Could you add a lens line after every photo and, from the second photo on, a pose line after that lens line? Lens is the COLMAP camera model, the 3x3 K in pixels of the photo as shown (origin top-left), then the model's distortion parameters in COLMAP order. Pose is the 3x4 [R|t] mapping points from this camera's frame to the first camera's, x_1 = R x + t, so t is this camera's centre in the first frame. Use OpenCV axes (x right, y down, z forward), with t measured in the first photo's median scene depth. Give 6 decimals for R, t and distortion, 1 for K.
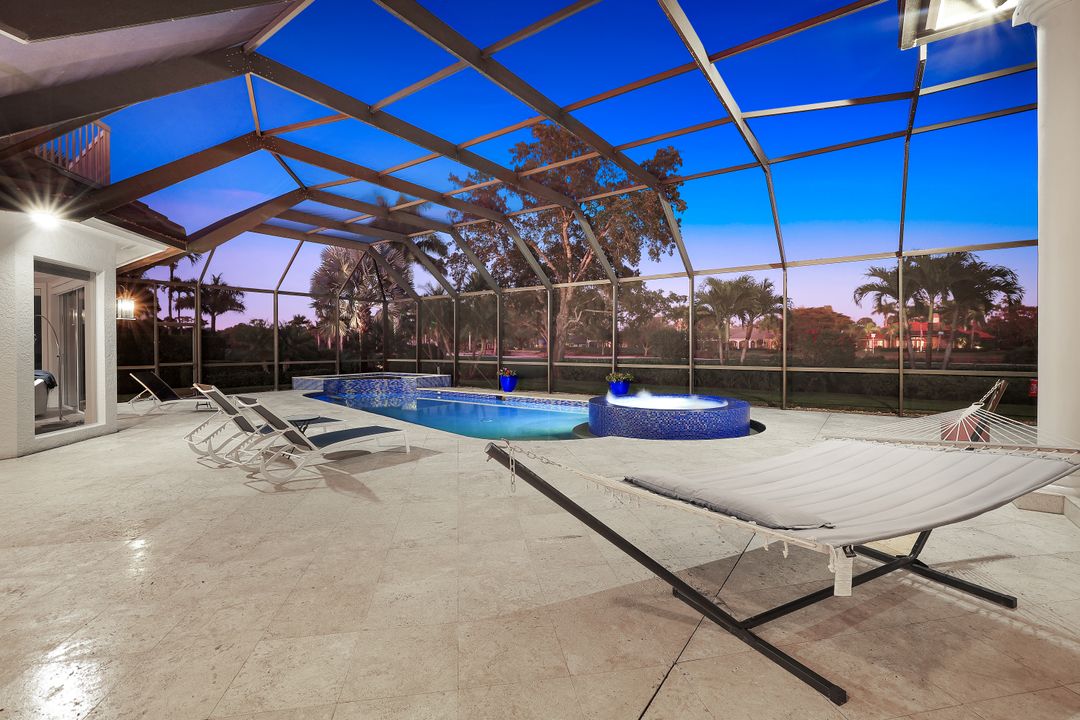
lens RADIAL K [[452.4, 0, 543.1], [0, 452.4, 345.6], [0, 0, 1]] dist [-0.054398, 0.000014]
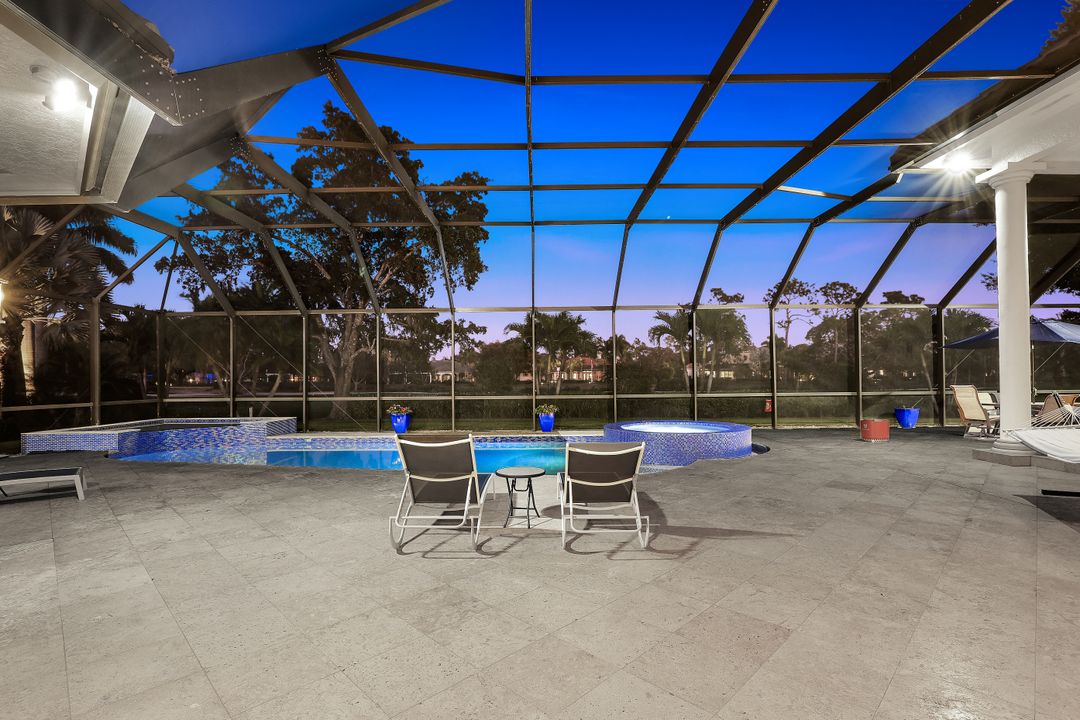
lens RADIAL K [[485.7, 0, 540.0], [0, 485.7, 360.0], [0, 0, 1]] dist [-0.019188, 0.000422]
pose [[0.831347, 0.016244, 0.555516, -0.365562], [0.005334, 0.999294, -0.037203, 0.002322], [-0.555728, 0.033891, 0.830673, 0.111863]]
